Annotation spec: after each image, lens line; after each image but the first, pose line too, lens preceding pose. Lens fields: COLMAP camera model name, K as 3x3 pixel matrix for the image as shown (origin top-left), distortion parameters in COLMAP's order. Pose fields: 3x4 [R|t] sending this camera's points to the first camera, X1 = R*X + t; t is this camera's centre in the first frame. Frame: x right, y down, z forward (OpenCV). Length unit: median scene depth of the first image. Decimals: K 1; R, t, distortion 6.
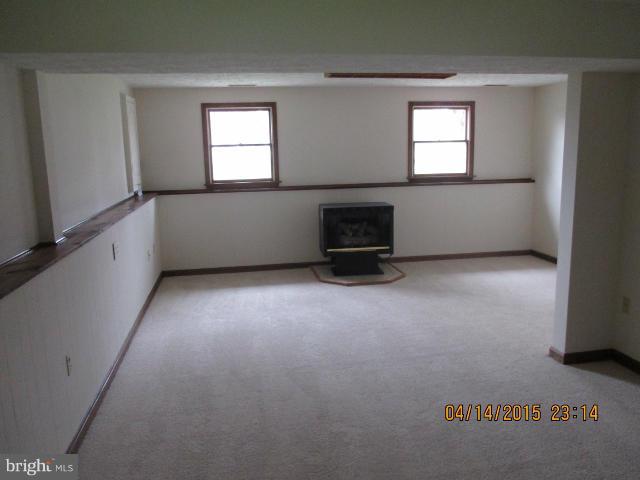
lens RADIAL K [[538.2, 0, 322.2], [0, 538.2, 236.8], [0, 0, 1]] dist [-0.018460, 0.006815]
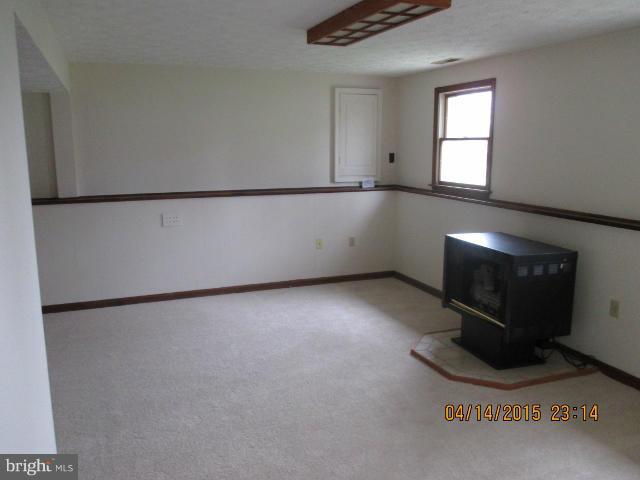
lens RADIAL K [[538.2, 0, 322.2], [0, 538.2, 236.8], [0, 0, 1]] dist [-0.018460, 0.006815]
pose [[0.232569, 0.188028, -0.954231, 0.558004], [-0.171343, 0.973709, 0.150106, -0.114929], [0.957368, 0.128590, 0.258672, 0.627747]]
